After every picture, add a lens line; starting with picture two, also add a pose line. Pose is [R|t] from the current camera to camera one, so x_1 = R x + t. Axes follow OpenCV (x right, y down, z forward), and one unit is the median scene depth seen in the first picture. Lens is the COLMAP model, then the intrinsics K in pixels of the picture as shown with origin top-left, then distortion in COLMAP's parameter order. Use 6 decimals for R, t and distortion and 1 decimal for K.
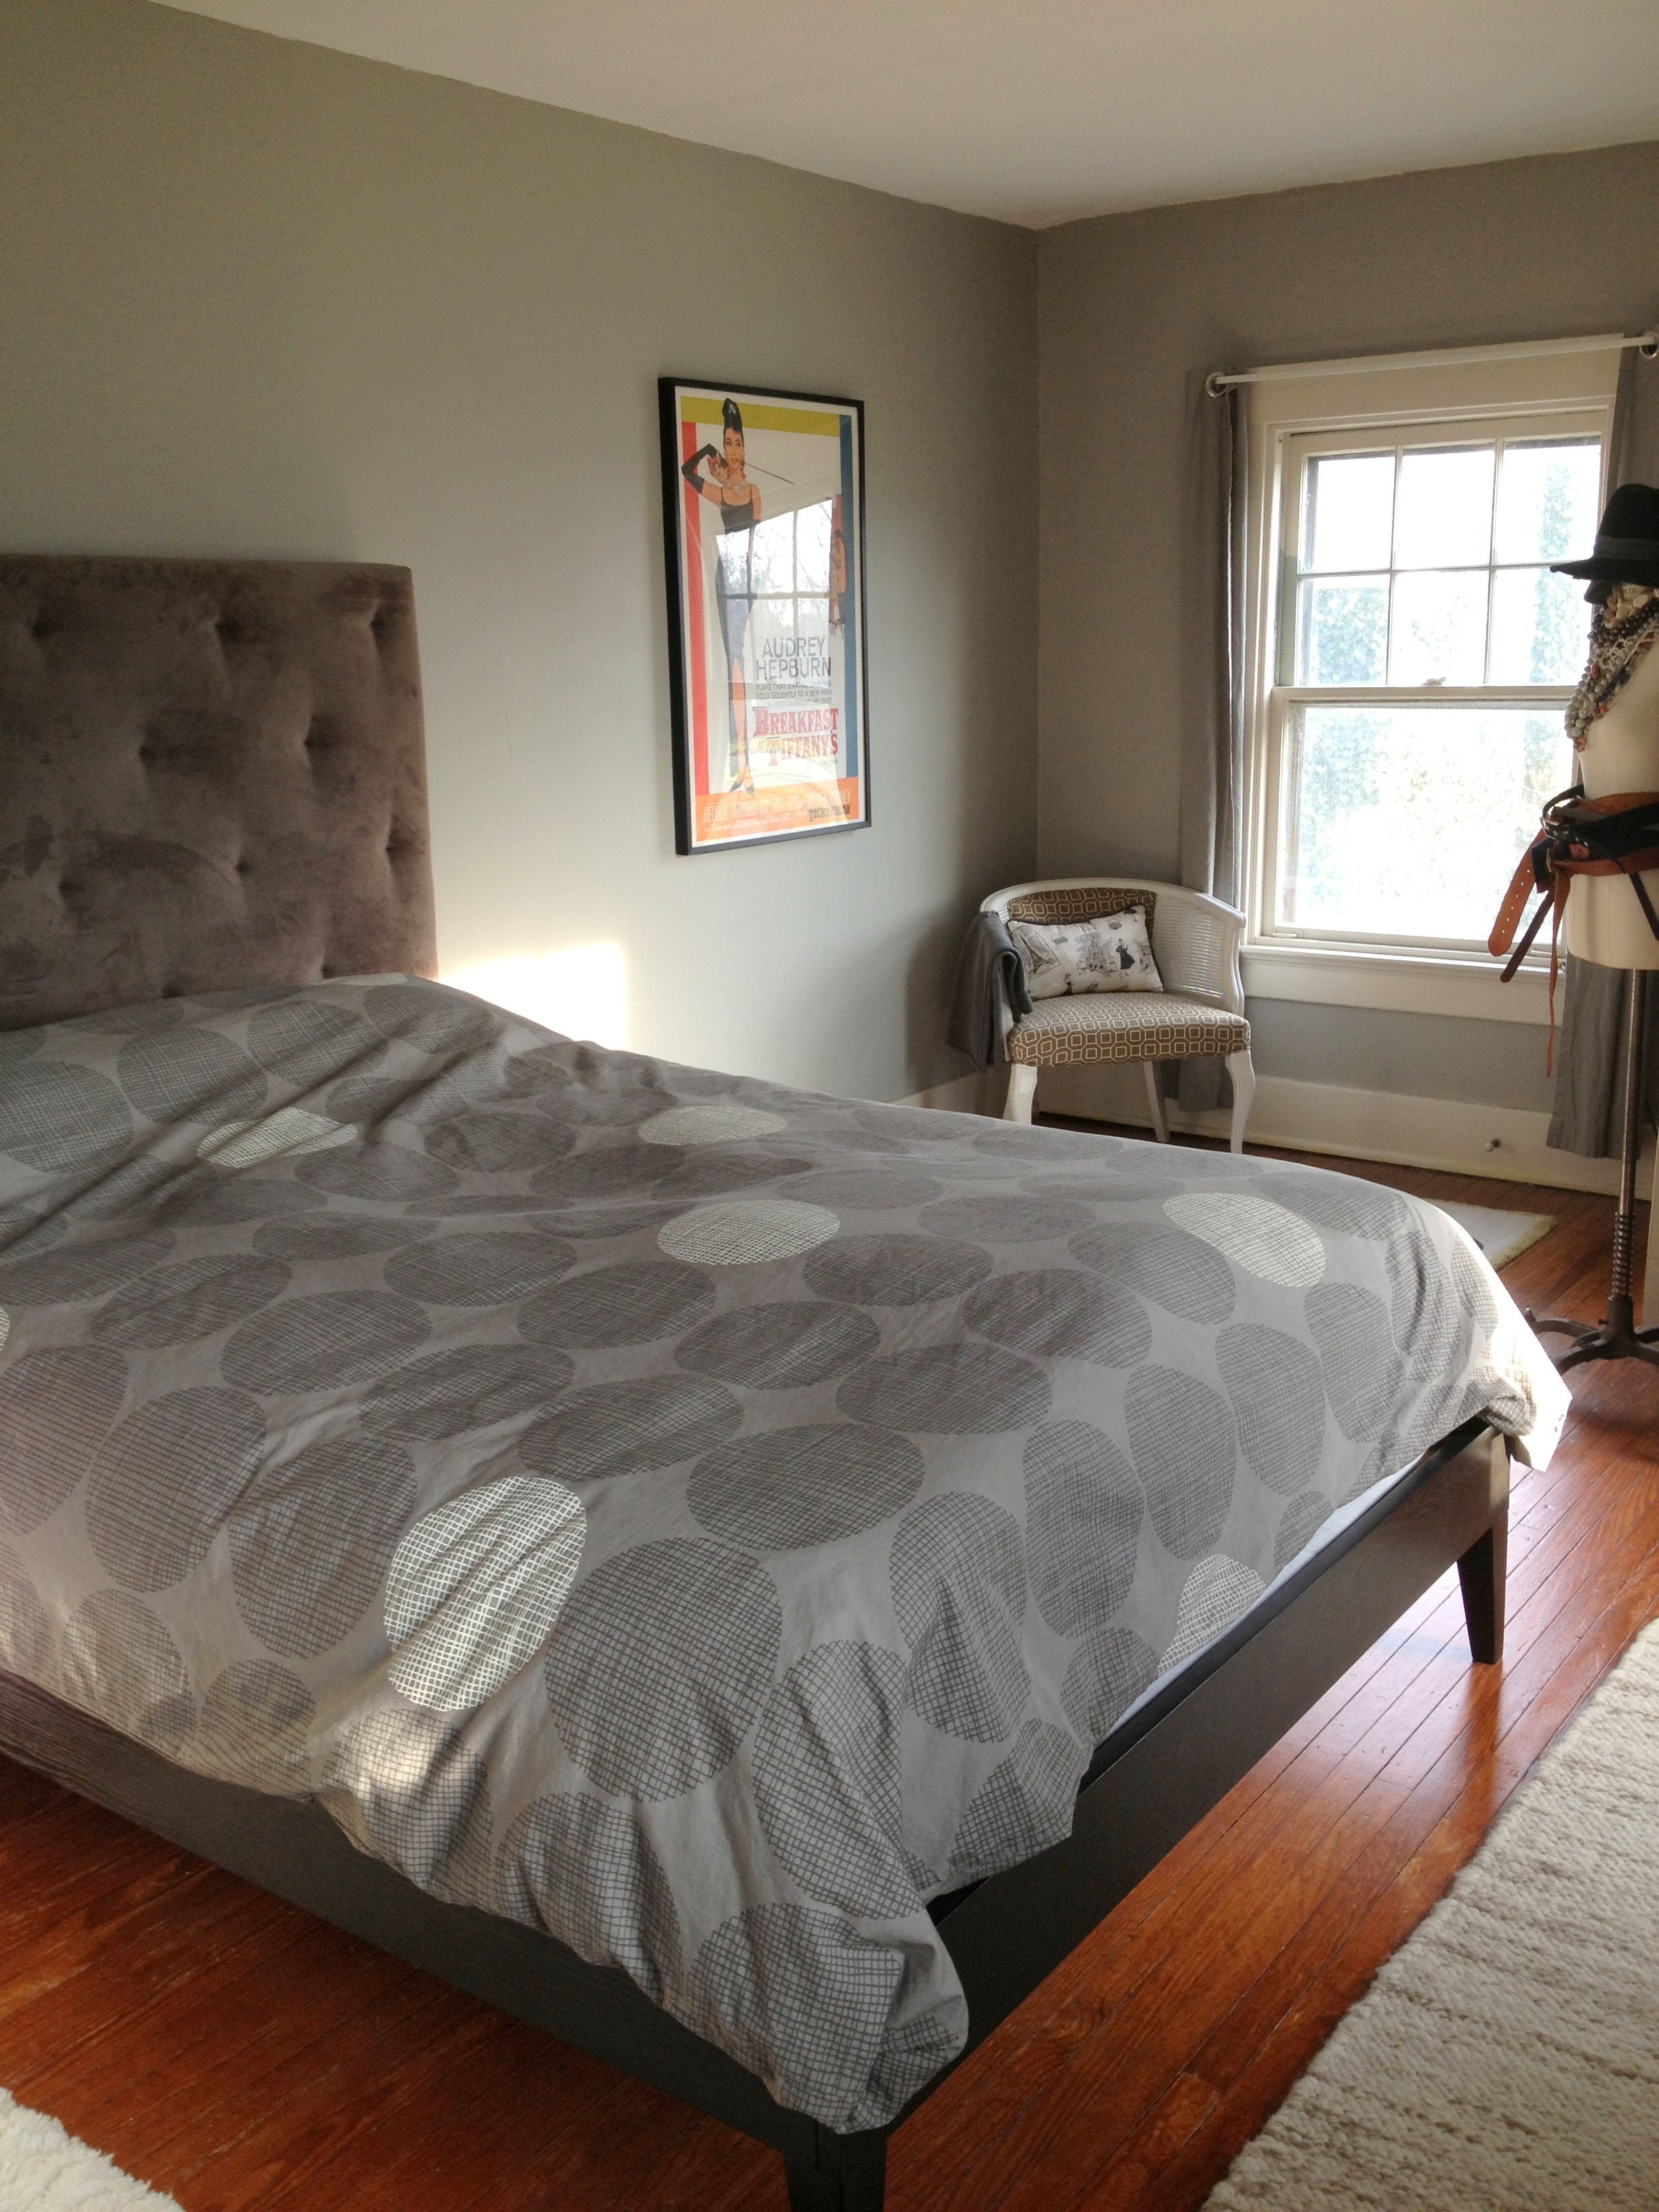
lens RADIAL K [[2083.7, 0, 833.4], [0, 2083.7, 1119.7], [0, 0, 1]] dist [-0.030003, 0.000000]
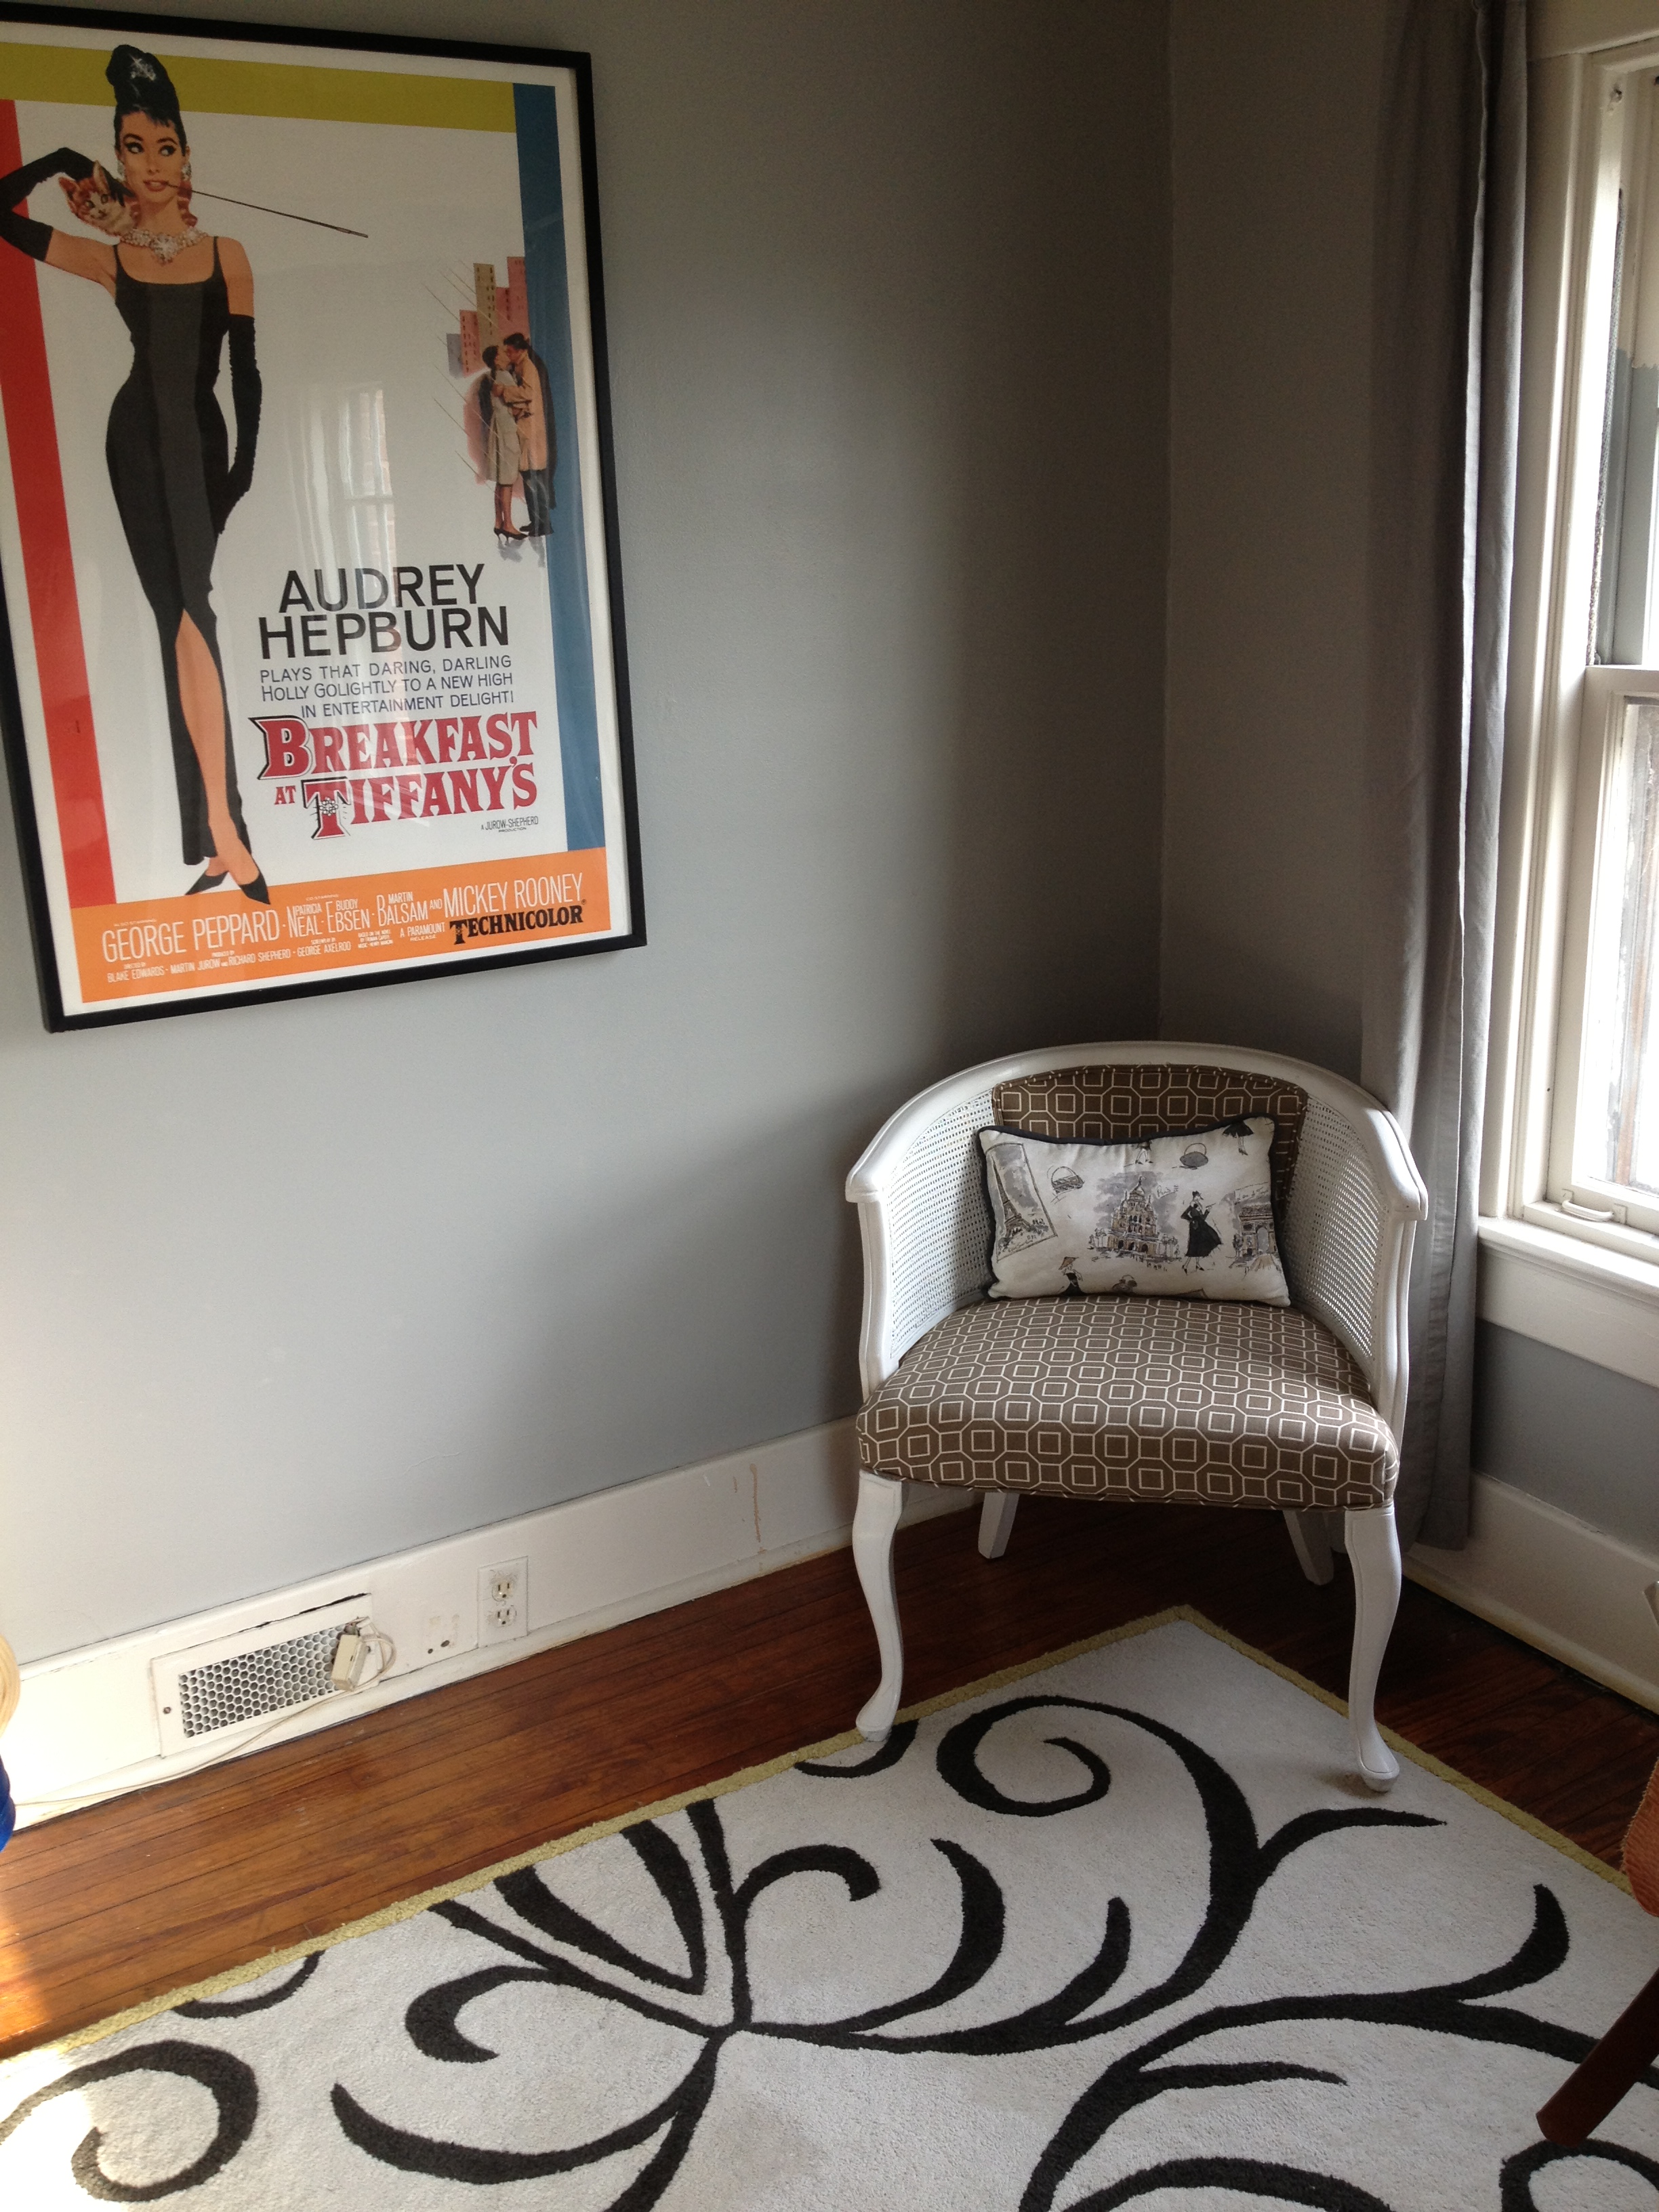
lens RADIAL K [[2083.7, 0, 824.1], [0, 2083.7, 1087.2], [0, 0, 1]] dist [-0.030003, 0.000000]
pose [[0.928039, 0.092241, -0.360882, 0.230188], [-0.075529, 0.995326, 0.060174, -0.133755], [0.364746, -0.028587, 0.930668, 0.528993]]
